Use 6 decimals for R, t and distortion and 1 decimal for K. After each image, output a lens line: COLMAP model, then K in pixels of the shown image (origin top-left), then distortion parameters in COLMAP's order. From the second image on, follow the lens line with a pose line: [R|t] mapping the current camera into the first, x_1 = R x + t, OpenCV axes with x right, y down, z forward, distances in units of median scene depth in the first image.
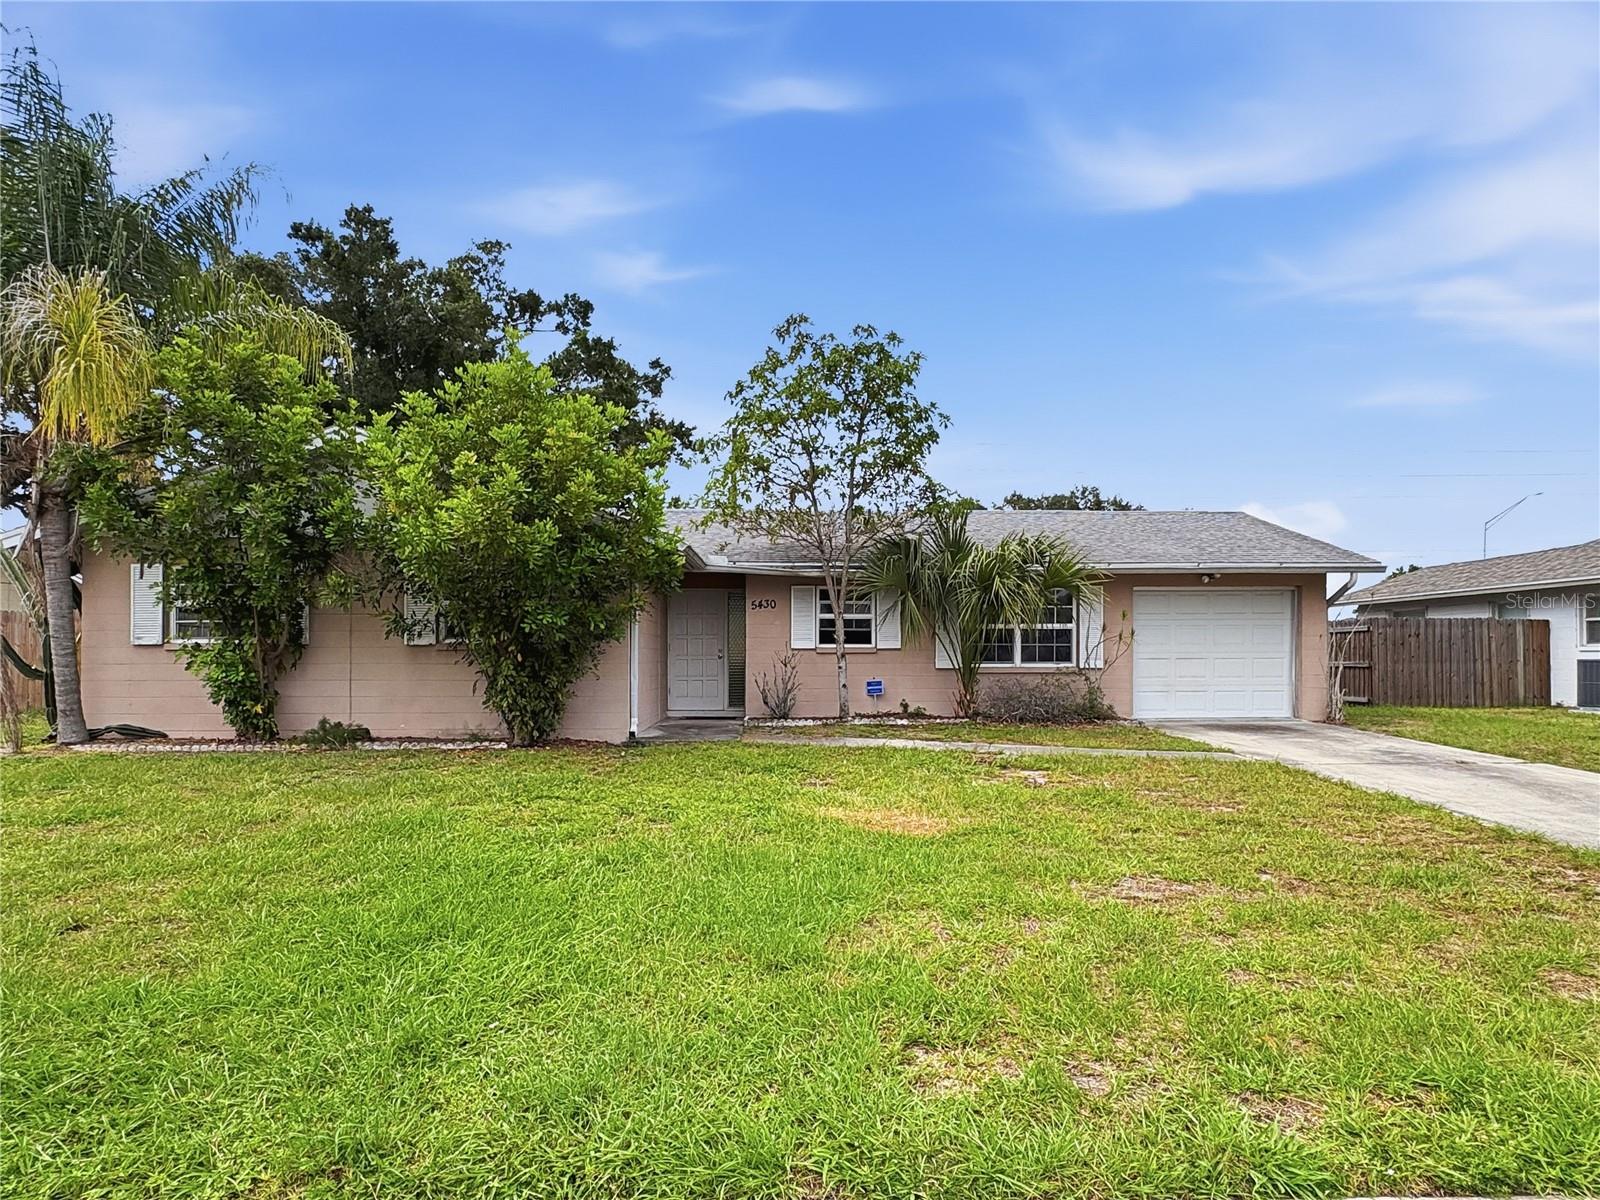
lens RADIAL K [[913.6, 0, 798.9], [0, 913.6, 605.6], [0, 0, 1]] dist [0.000684, 0.000820]
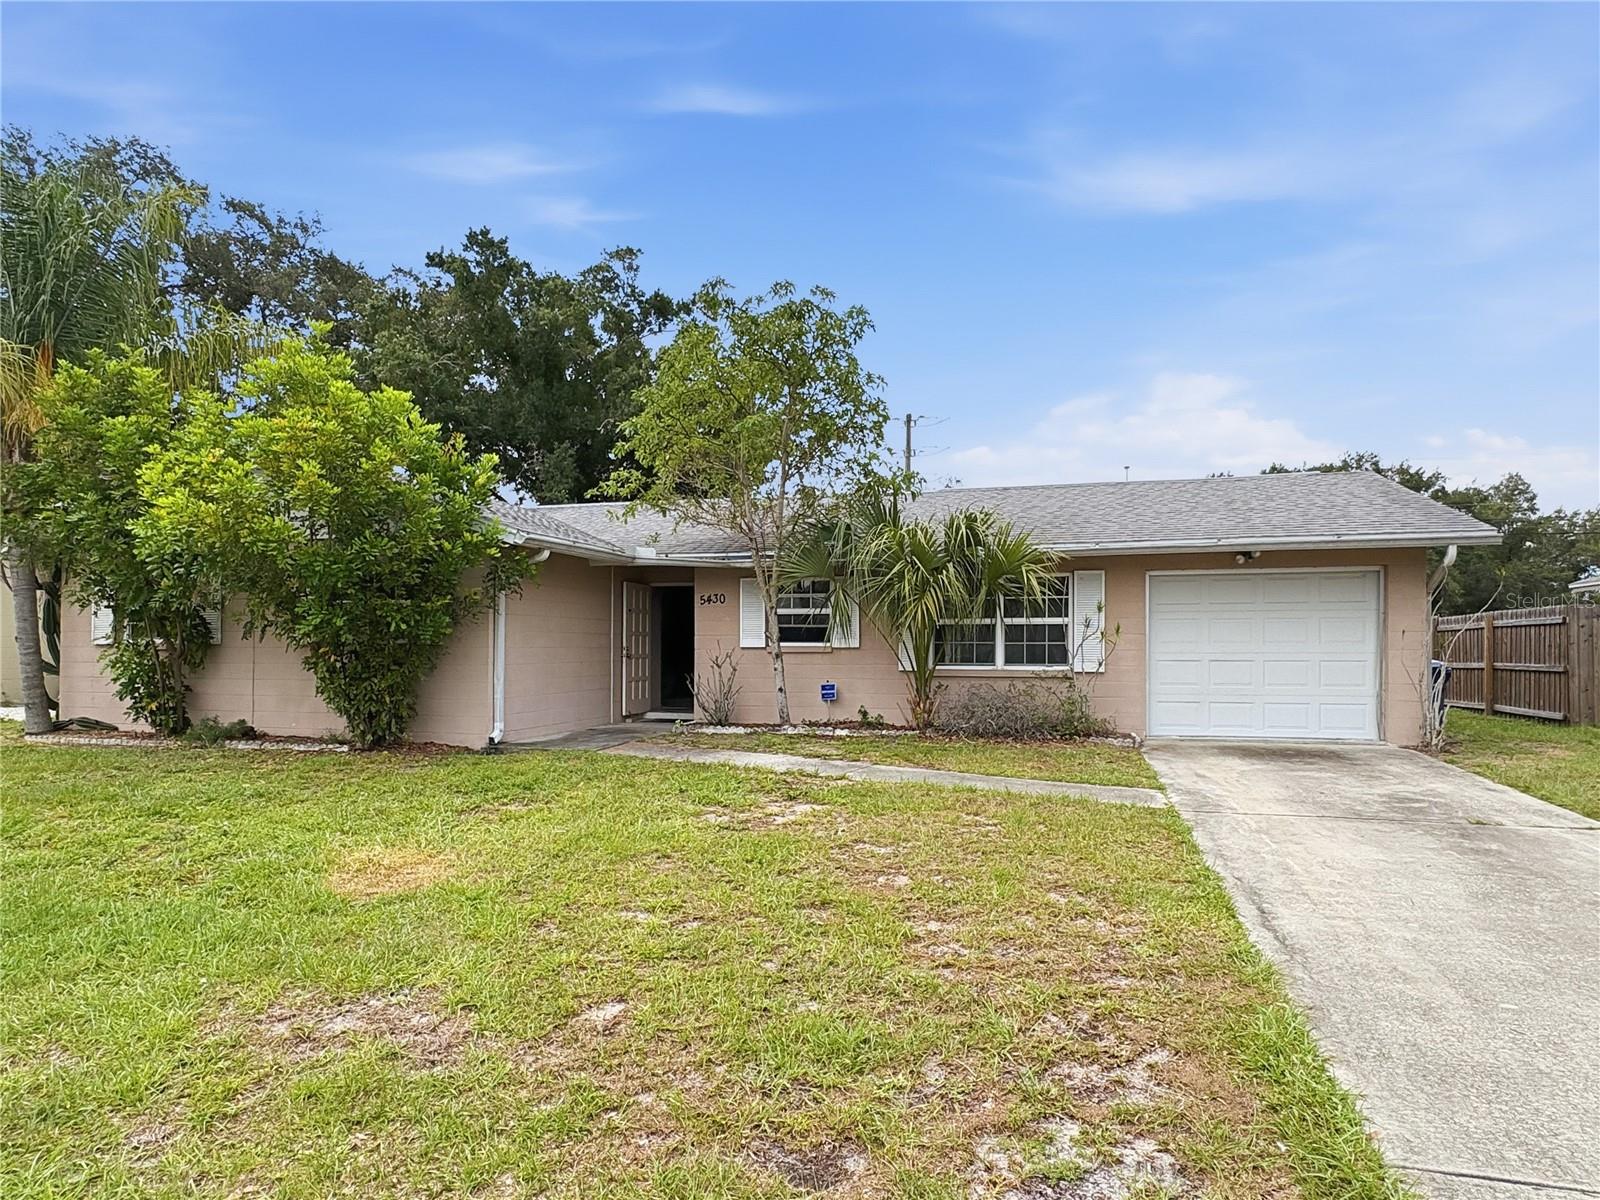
lens RADIAL K [[913.6, 0, 800.5], [0, 913.6, 598.6], [0, 0, 1]] dist [0.000684, 0.000820]
pose [[0.958099, -0.013941, -0.286097, 0.308953], [0.013990, 0.999900, -0.001870, 0.000968], [0.286094, -0.002211, 0.958199, 0.147809]]
